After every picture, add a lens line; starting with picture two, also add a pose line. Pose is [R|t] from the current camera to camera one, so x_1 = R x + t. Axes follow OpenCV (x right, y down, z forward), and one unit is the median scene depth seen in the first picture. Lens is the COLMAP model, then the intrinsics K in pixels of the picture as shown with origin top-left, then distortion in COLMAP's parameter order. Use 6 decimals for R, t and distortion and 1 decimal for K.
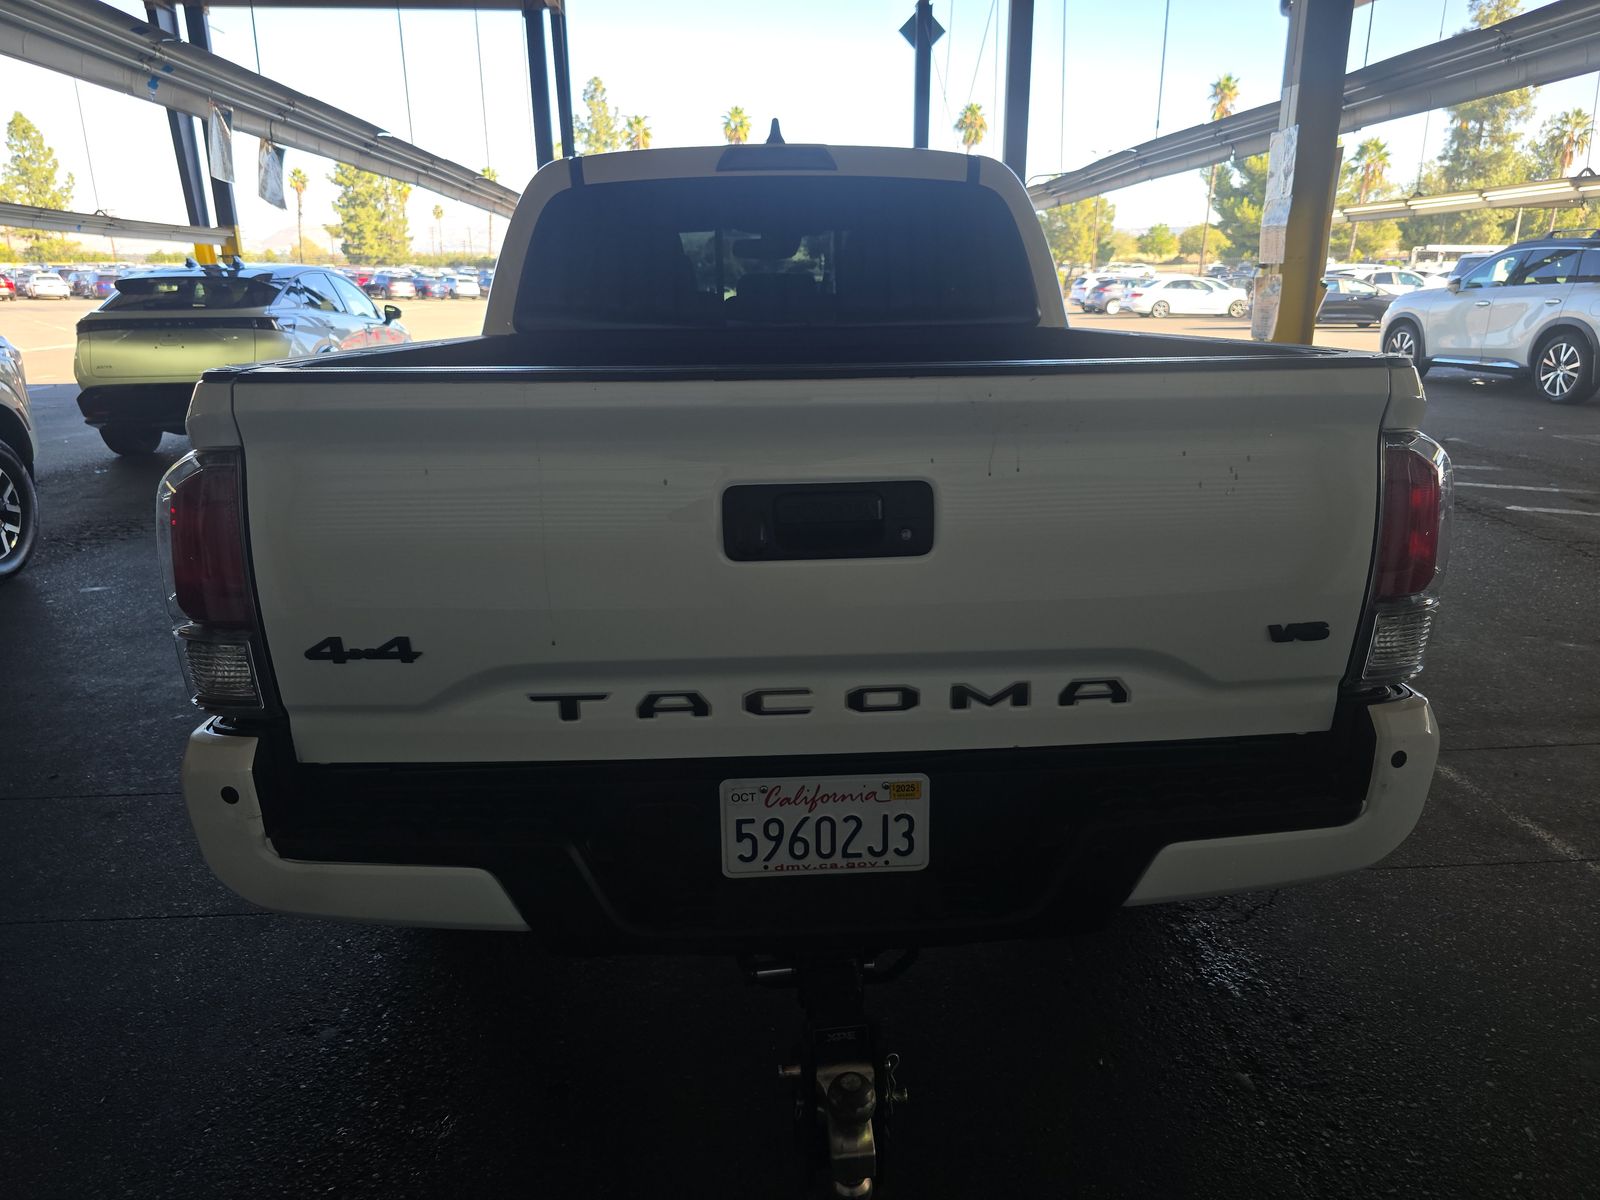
lens RADIAL K [[1074.7, 0, 800.2], [0, 1074.7, 597.5], [0, 0, 1]] dist [0.042641, -0.034747]
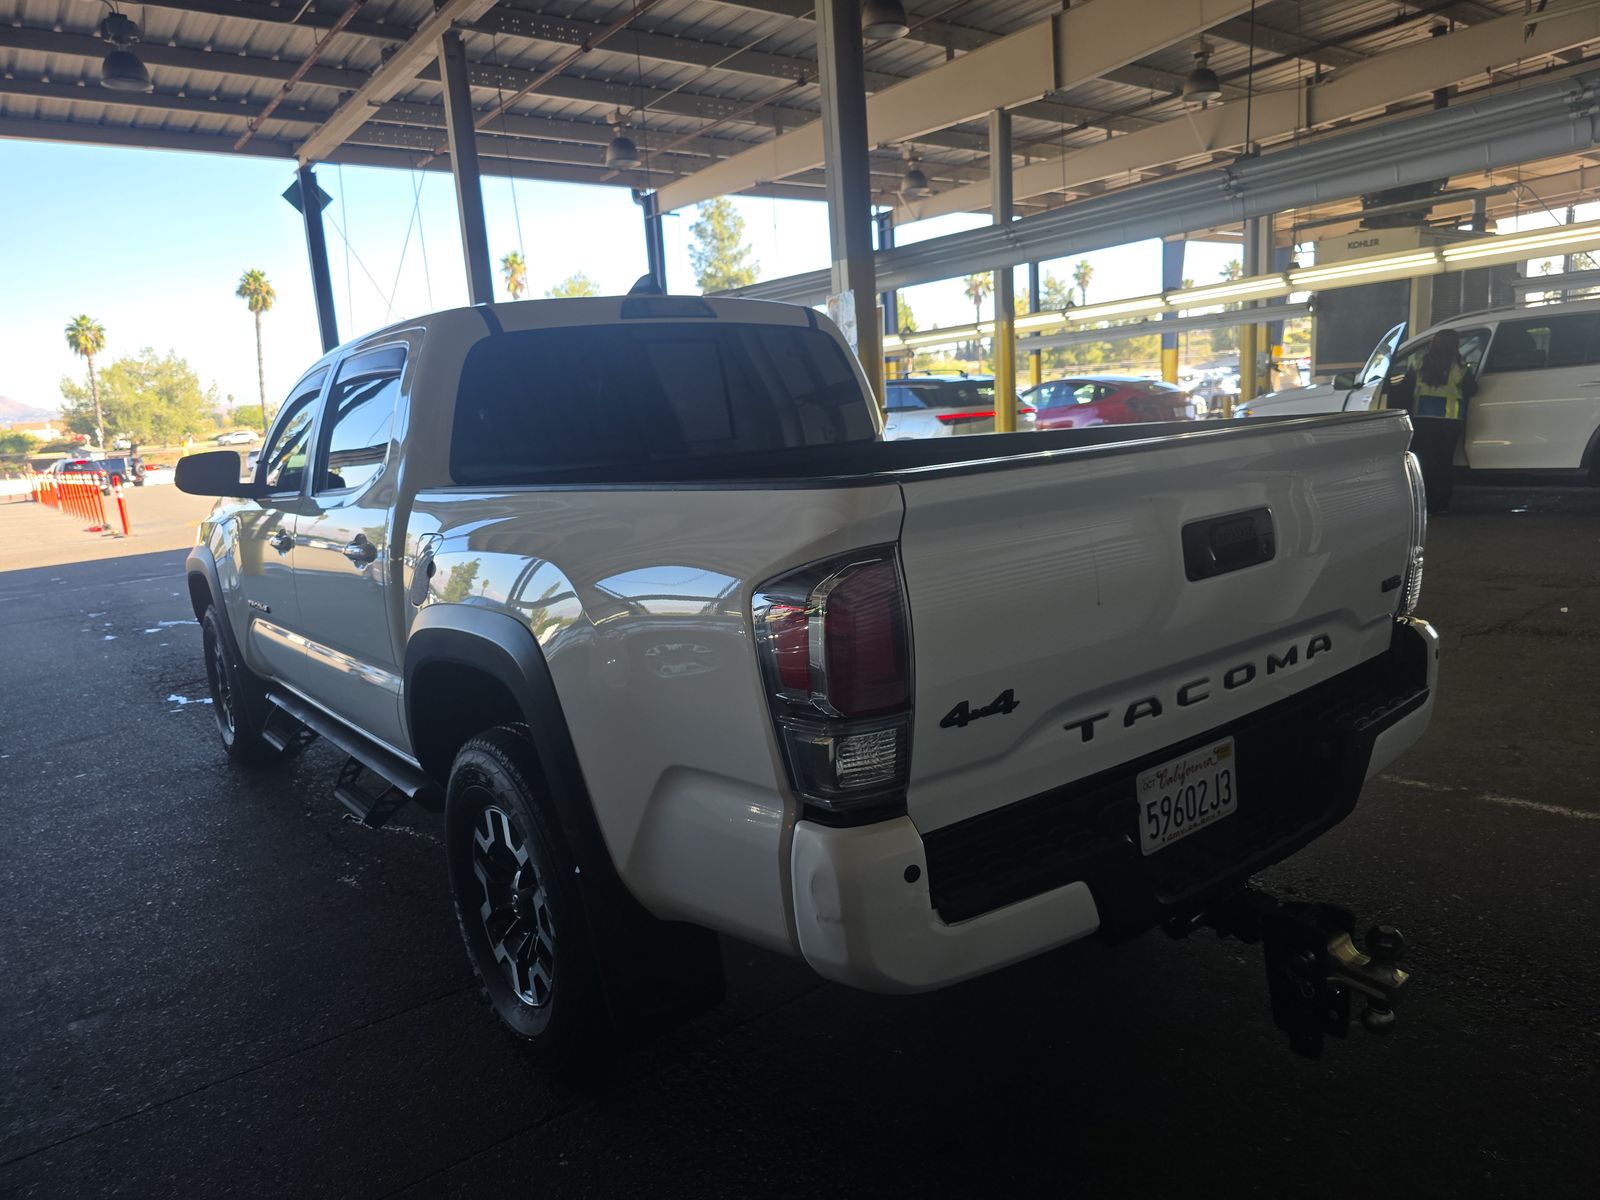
lens RADIAL K [[1074.7, 0, 798.9], [0, 1074.7, 601.6], [0, 0, 1]] dist [0.042641, -0.034747]
pose [[0.826451, -0.147497, 0.543344, -1.017622], [0.219114, 0.973251, -0.069083, -0.021168], [-0.518621, 0.176148, 0.836663, 0.132586]]
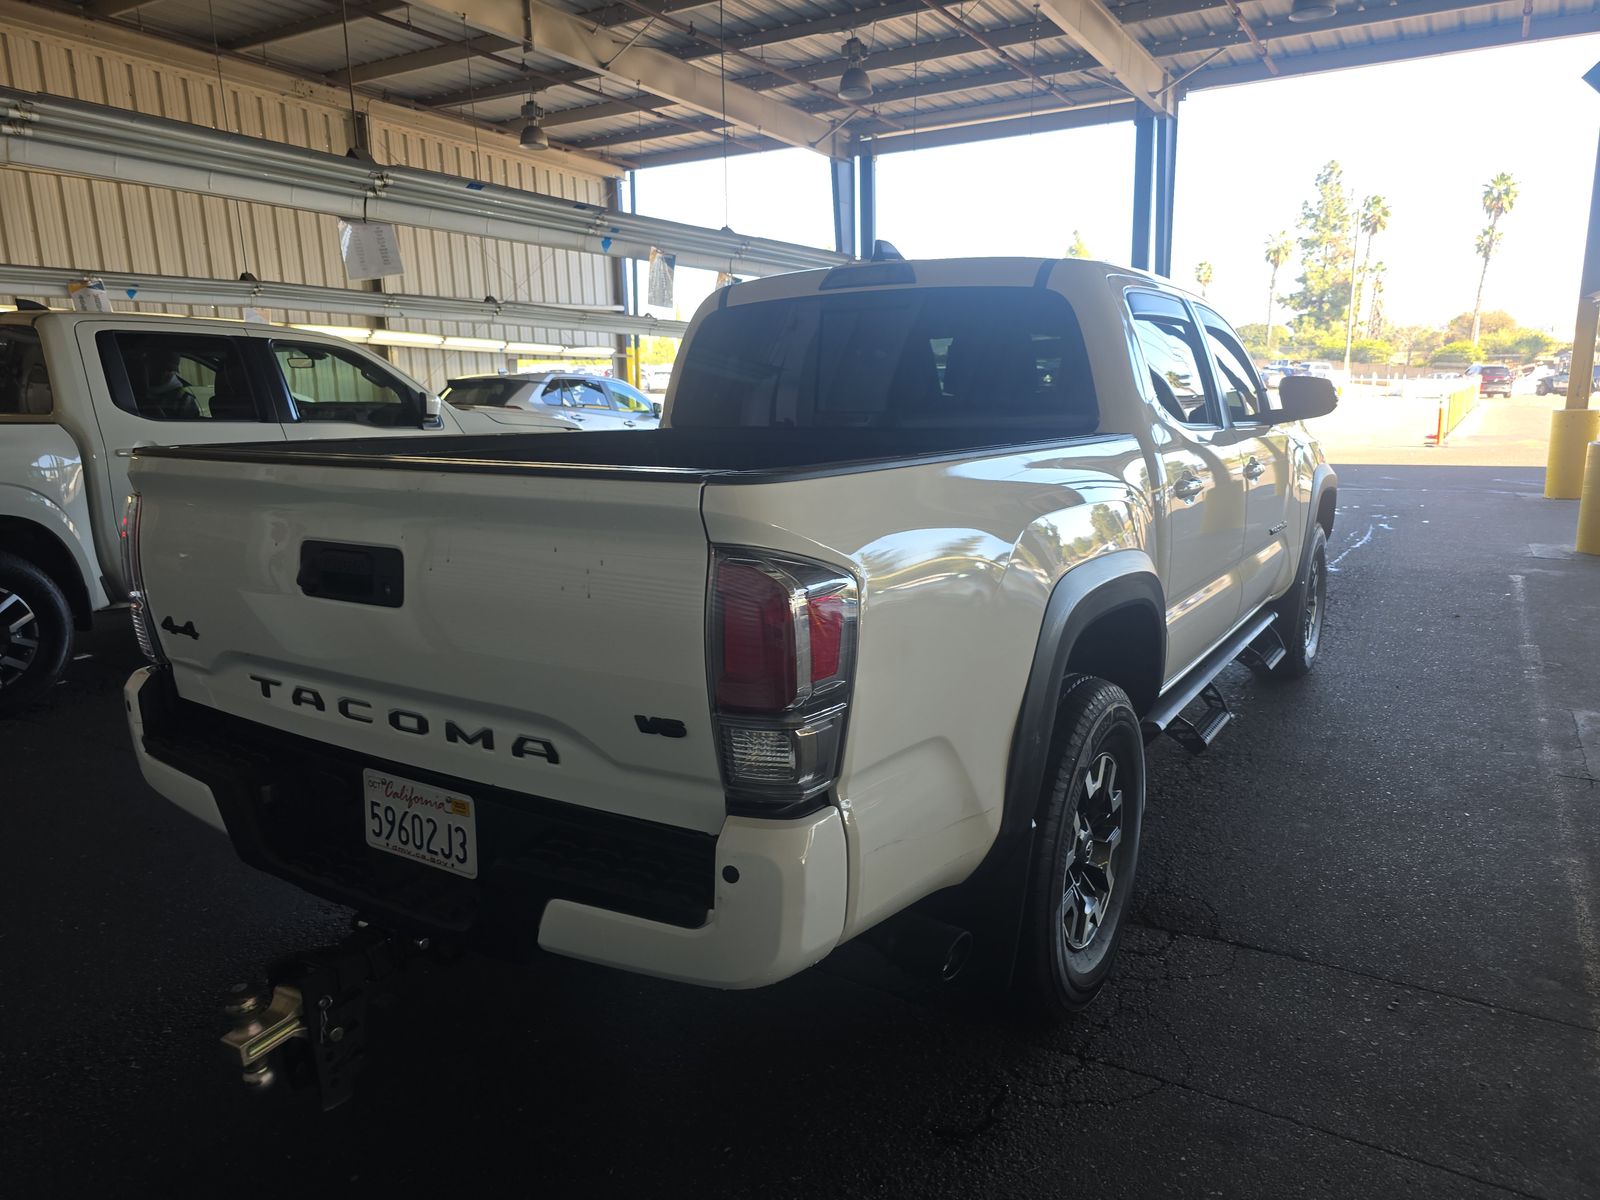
lens RADIAL K [[1074.7, 0, 801.6], [0, 1074.7, 600.0], [0, 0, 1]] dist [0.042641, -0.034747]
pose [[0.814662, 0.112493, -0.568921, 1.070132], [-0.155946, 0.987367, -0.028073, -0.076052], [0.558576, 0.111591, 0.821913, 0.190734]]
